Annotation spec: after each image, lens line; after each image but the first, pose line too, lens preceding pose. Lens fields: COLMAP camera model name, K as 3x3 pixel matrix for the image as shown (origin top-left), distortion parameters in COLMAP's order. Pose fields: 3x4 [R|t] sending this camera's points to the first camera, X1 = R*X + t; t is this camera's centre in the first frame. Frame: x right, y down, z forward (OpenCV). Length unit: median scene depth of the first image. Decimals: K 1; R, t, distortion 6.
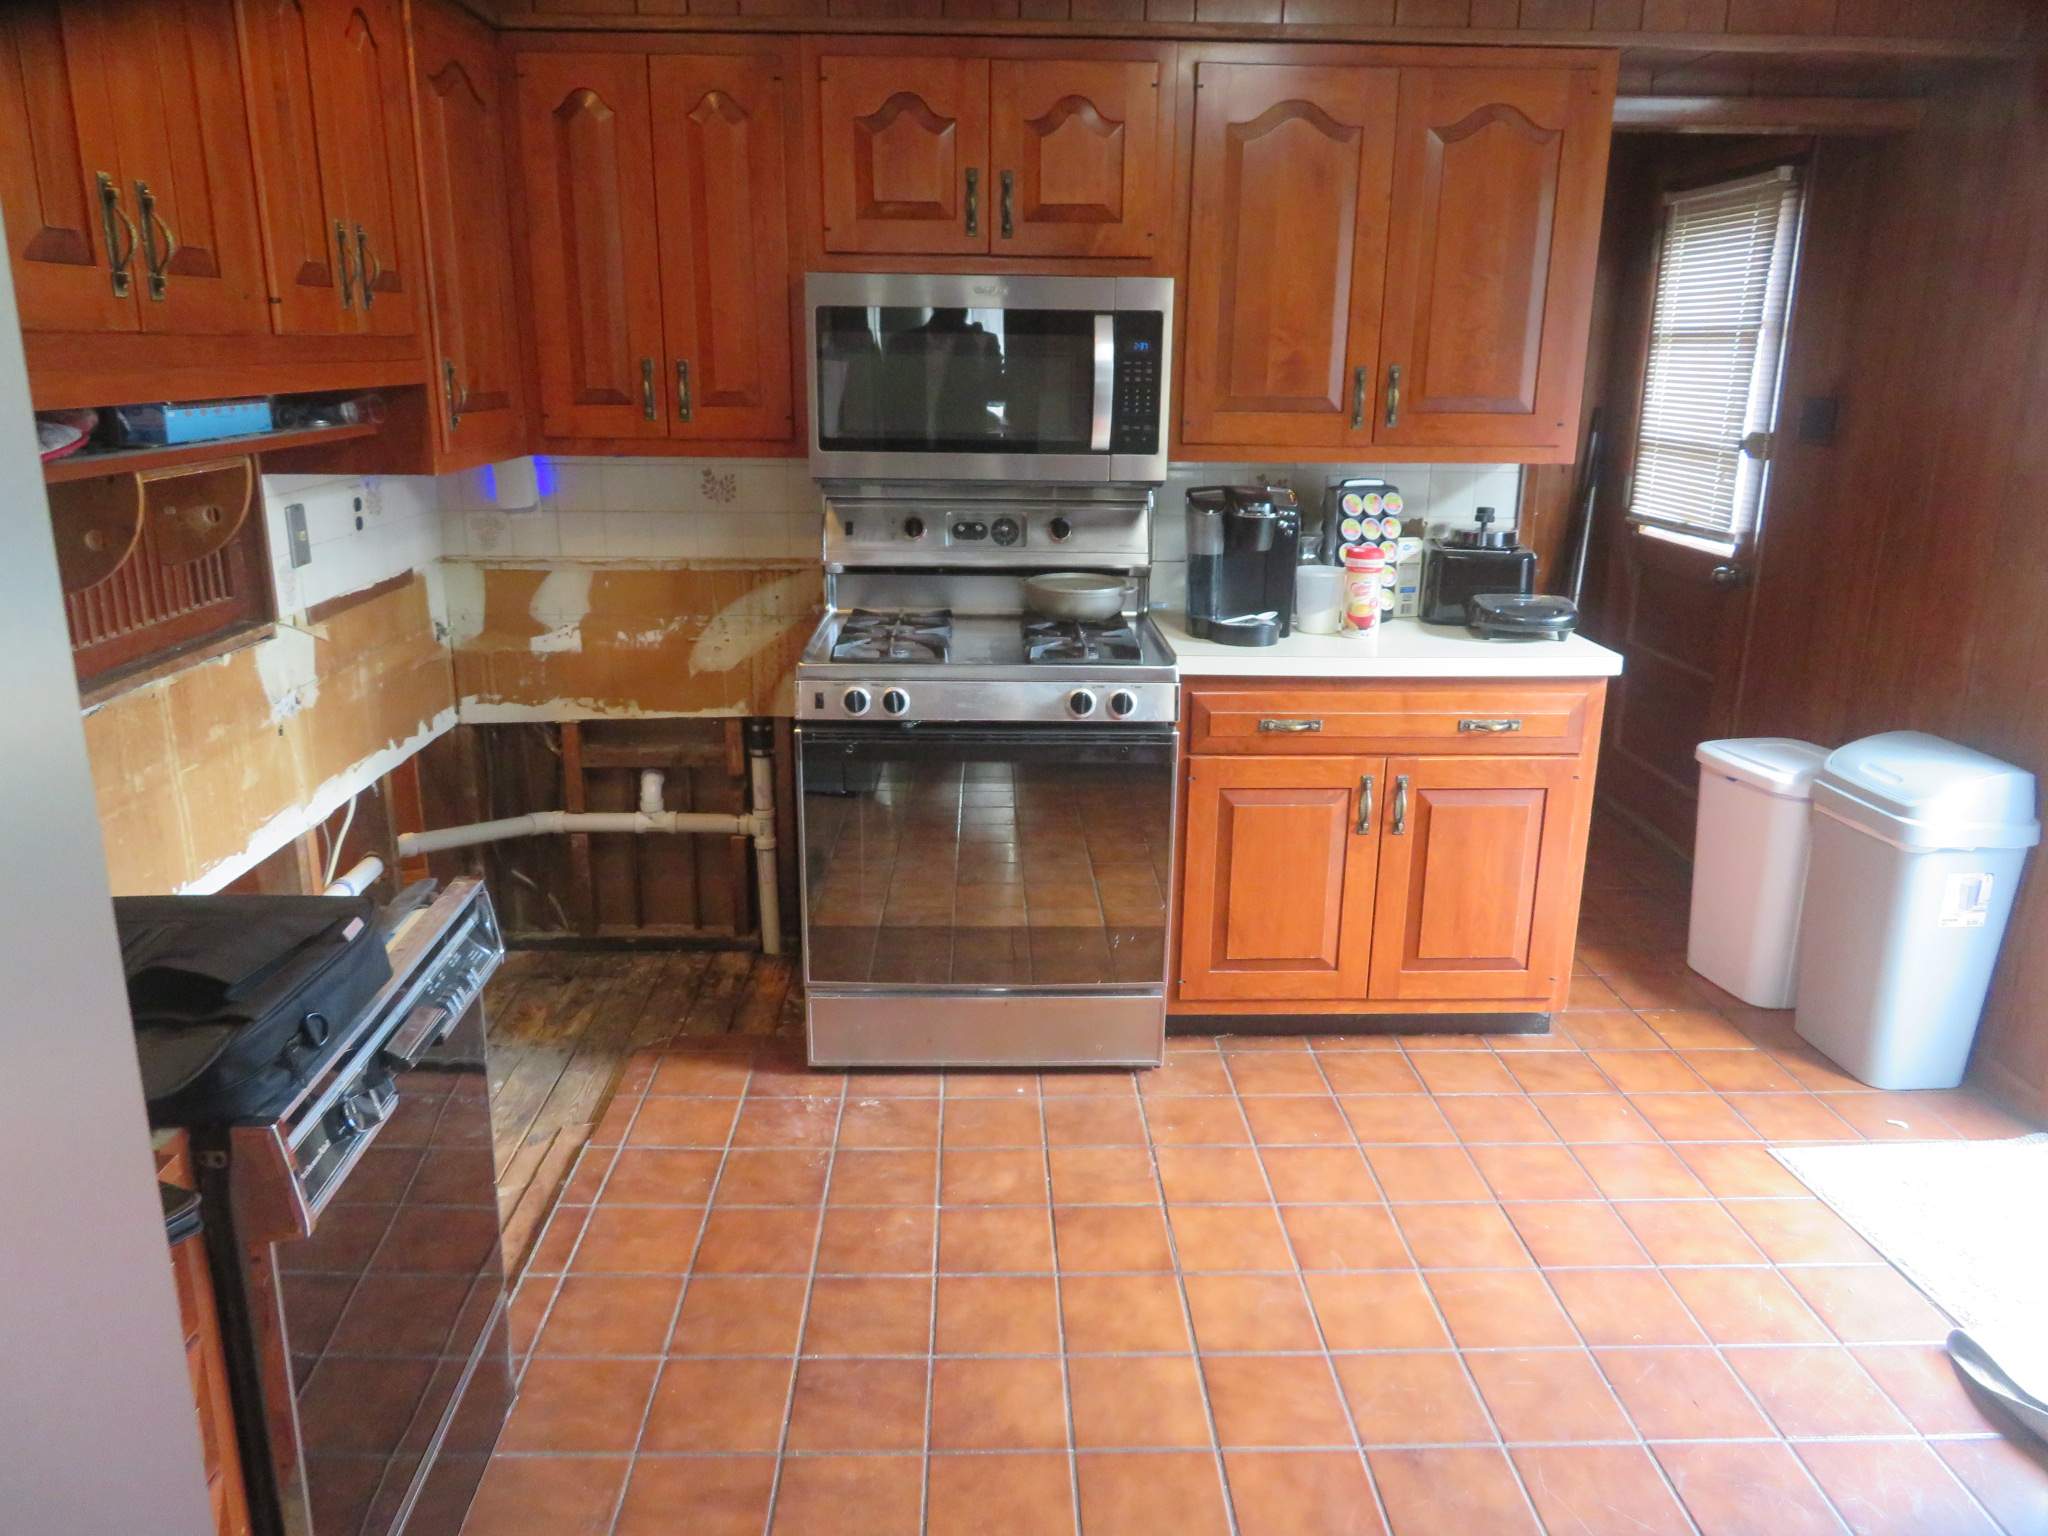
lens RADIAL K [[1464.3, 0, 1025.7], [0, 1464.3, 763.5], [0, 0, 1]] dist [-0.010487, 0.001204]
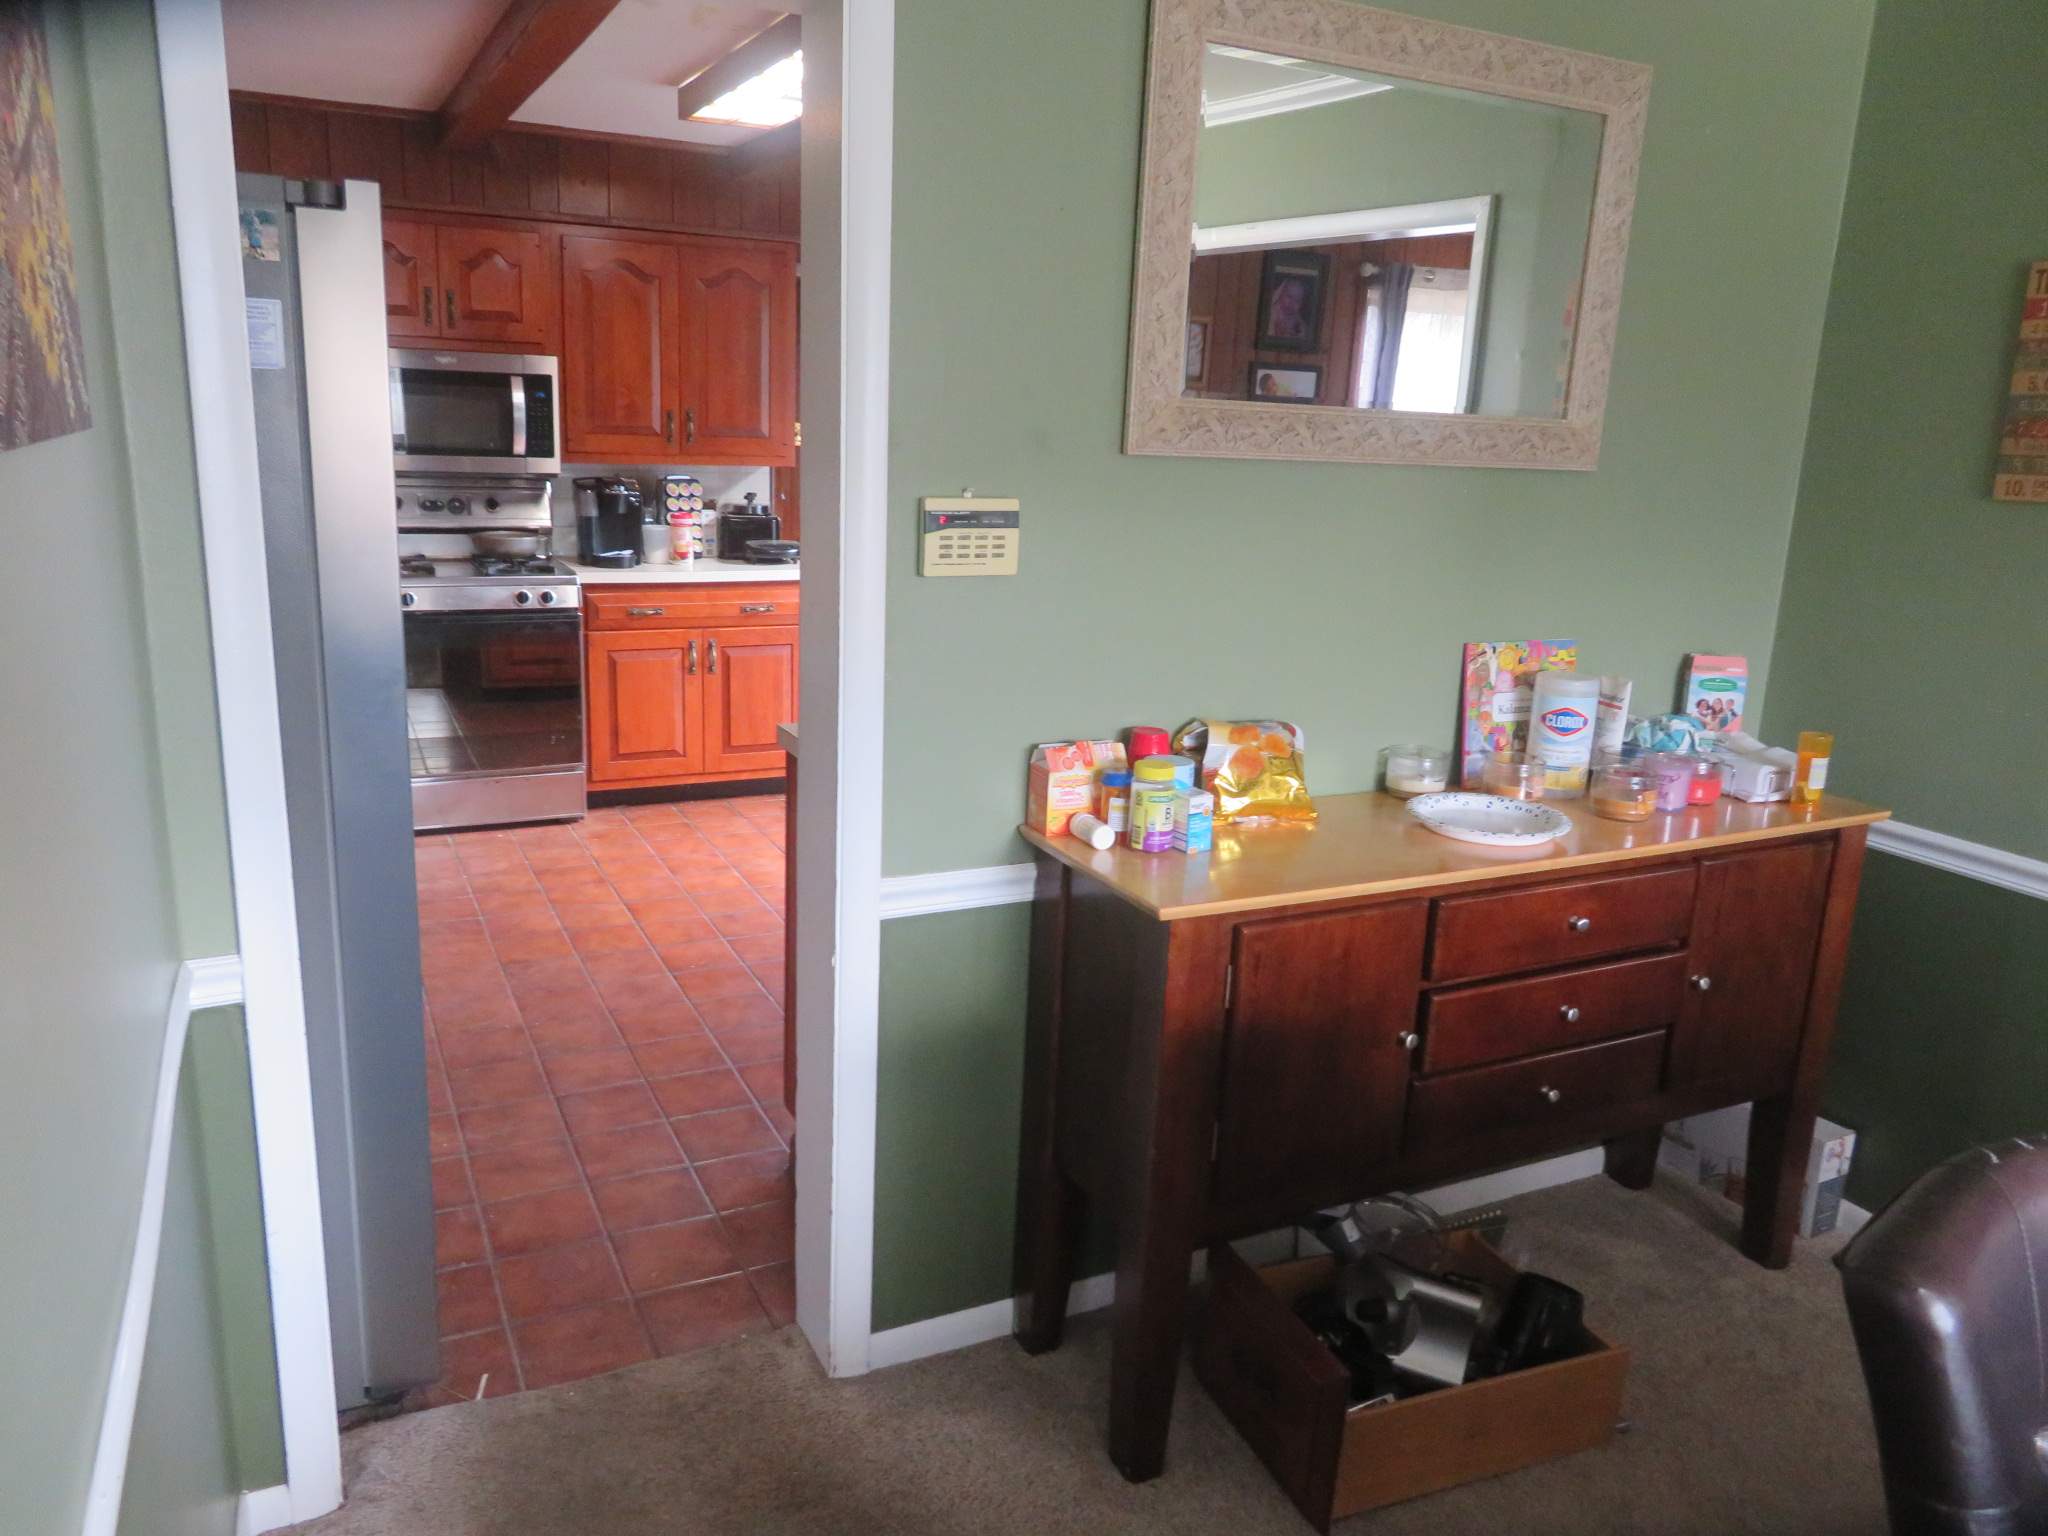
lens RADIAL K [[1464.3, 0, 1025.7], [0, 1464.3, 763.5], [0, 0, 1]] dist [-0.010487, 0.001204]
pose [[0.907962, -0.073263, 0.412598, -0.137770], [0.083373, 0.996497, -0.006527, 0.197537], [-0.410674, 0.040326, 0.910890, -0.751873]]
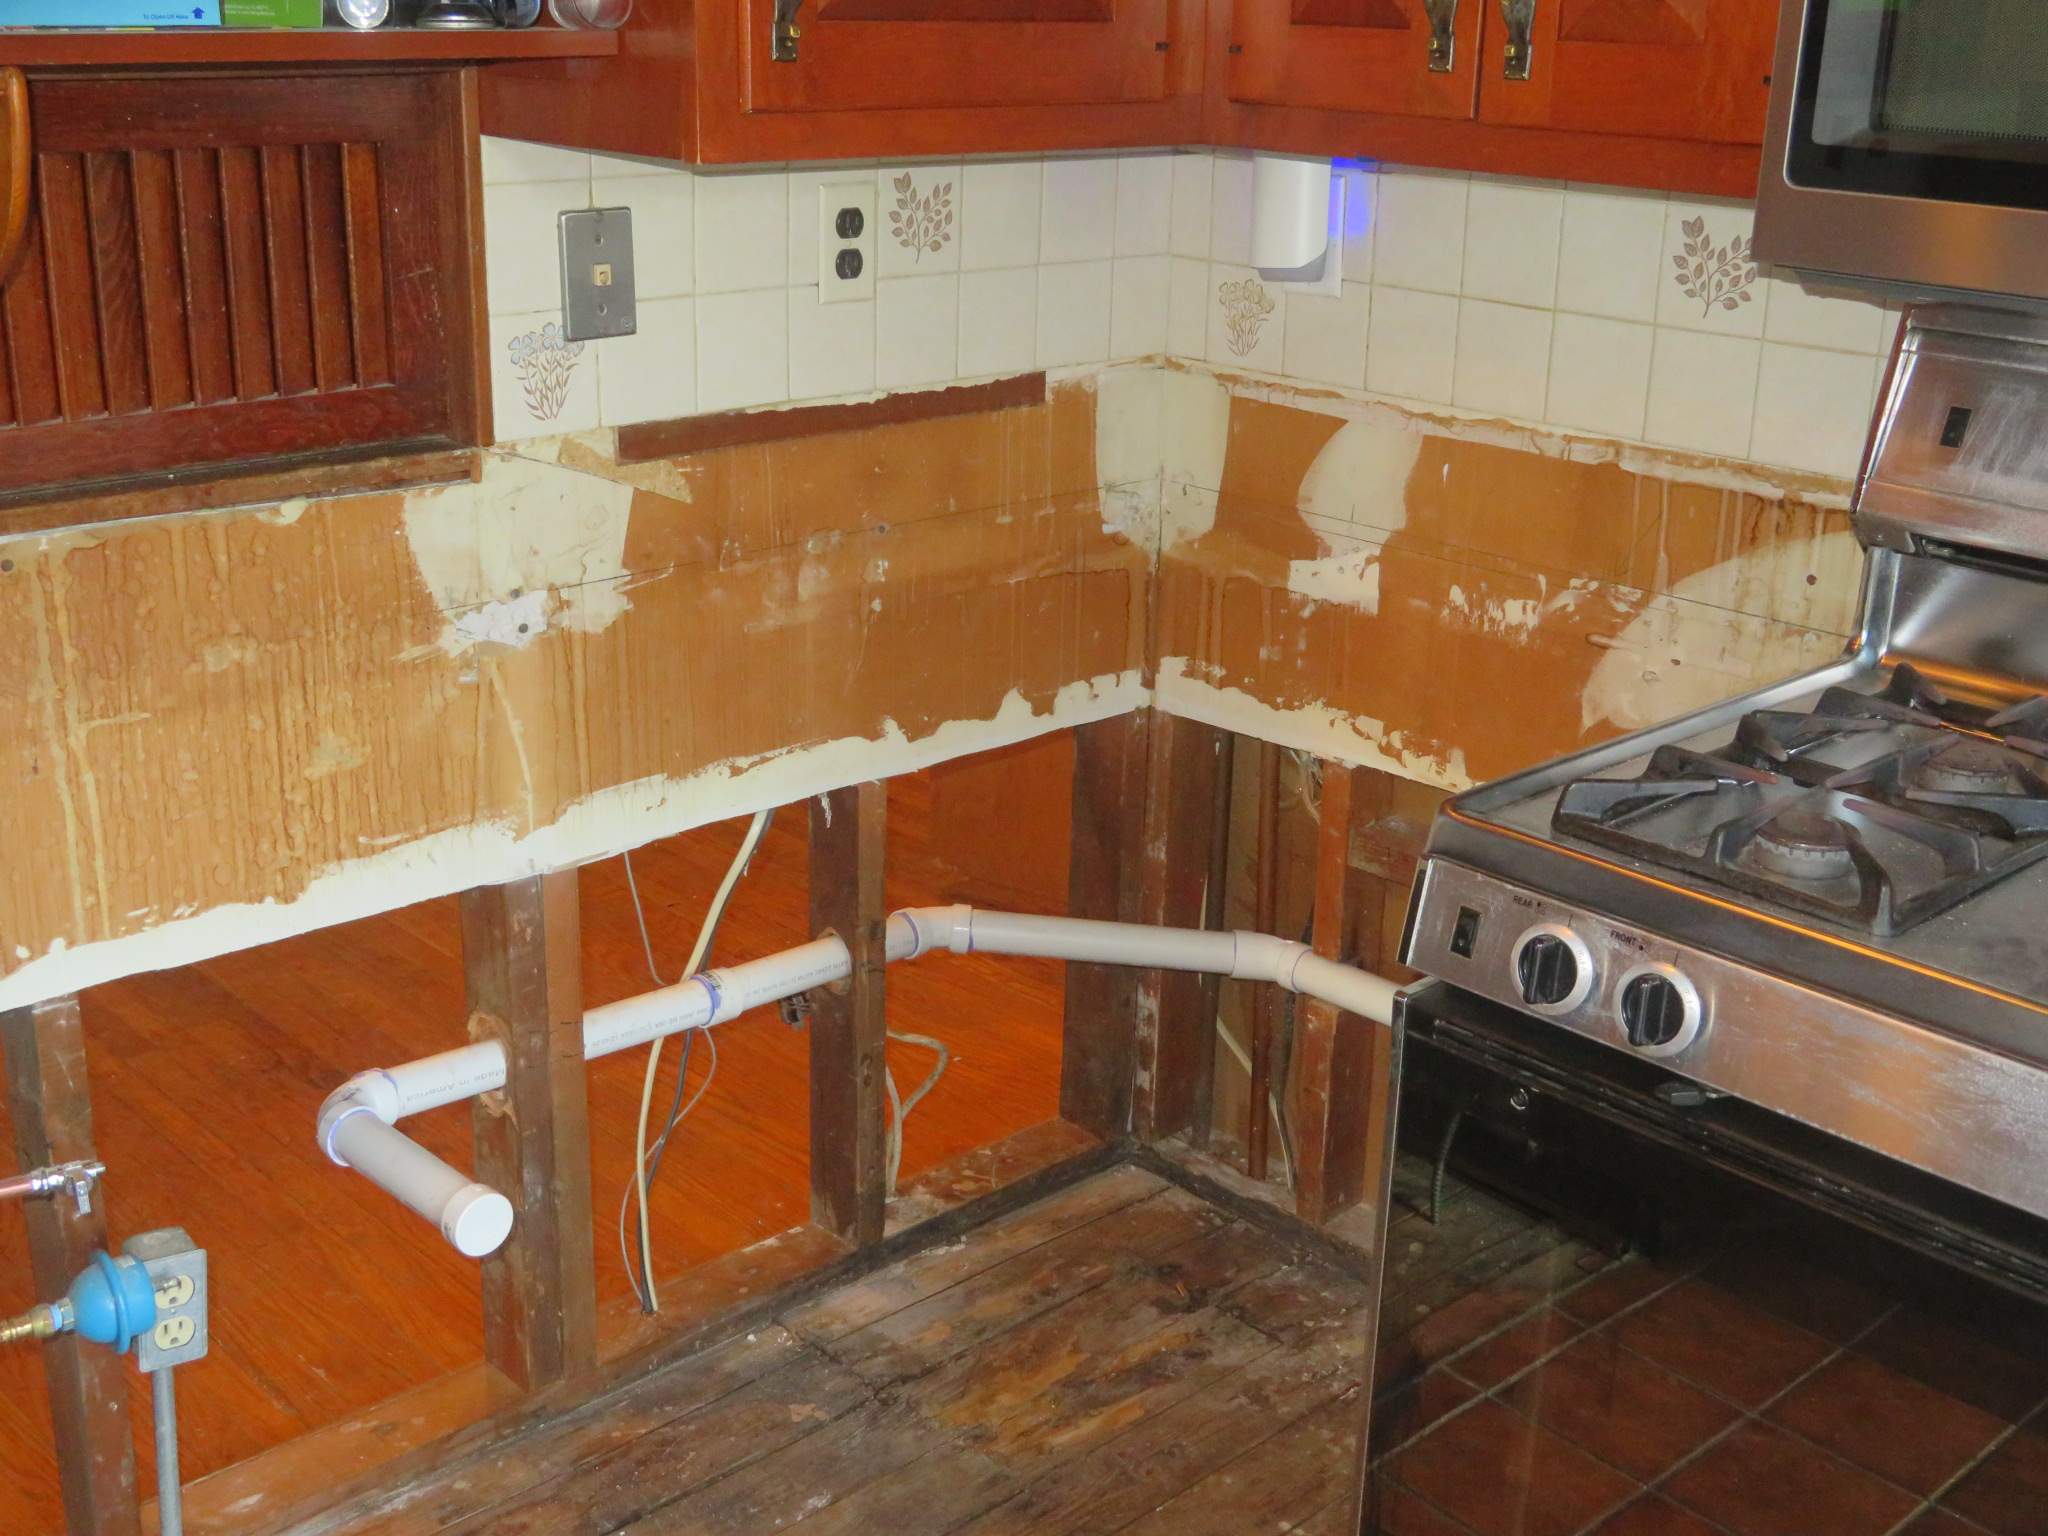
lens RADIAL K [[2326.9, 0, 1027.6], [0, 2326.9, 764.5], [0, 0, 1]] dist [-0.005959, -0.005898]
pose [[0.666703, 0.249552, -0.702304, 0.139208], [-0.221302, 0.966067, 0.133192, -0.115971], [0.711711, 0.066622, 0.699306, 0.507194]]
